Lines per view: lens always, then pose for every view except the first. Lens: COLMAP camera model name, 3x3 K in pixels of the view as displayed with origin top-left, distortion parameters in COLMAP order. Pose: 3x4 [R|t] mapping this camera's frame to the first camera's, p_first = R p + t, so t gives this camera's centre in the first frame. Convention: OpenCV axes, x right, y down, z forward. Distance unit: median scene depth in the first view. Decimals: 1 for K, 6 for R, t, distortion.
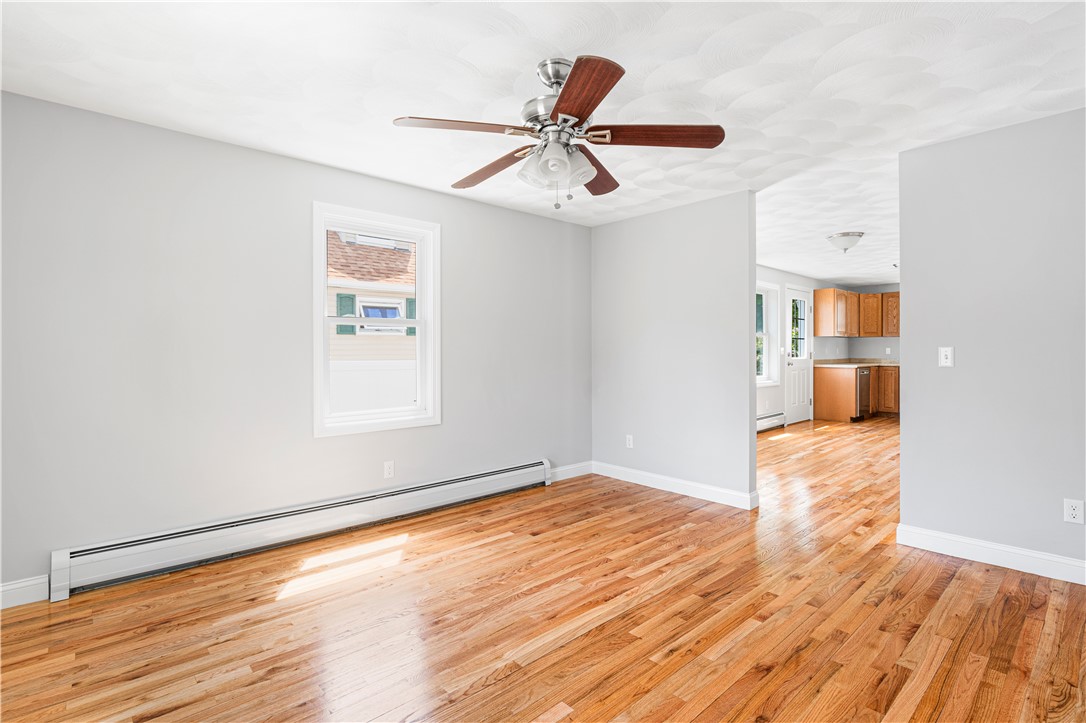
lens RADIAL K [[508.5, 0, 545.0], [0, 508.5, 346.5], [0, 0, 1]] dist [-0.005474, 0.000866]
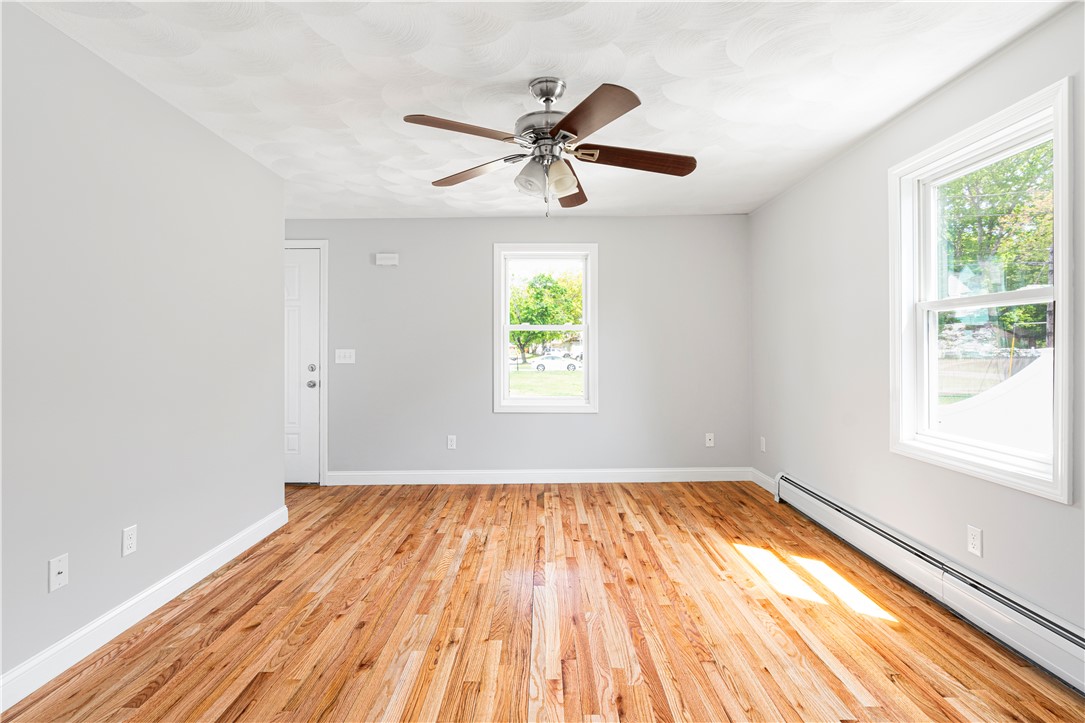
lens RADIAL K [[508.1, 0, 544.5], [0, 508.1, 346.5], [0, 0, 1]] dist [-0.005474, 0.000866]
pose [[-0.669083, 0.003067, -0.743182, 0.804914], [0.011831, 0.999909, -0.006525, 0.008088], [0.743094, -0.013159, -0.669058, 1.666307]]
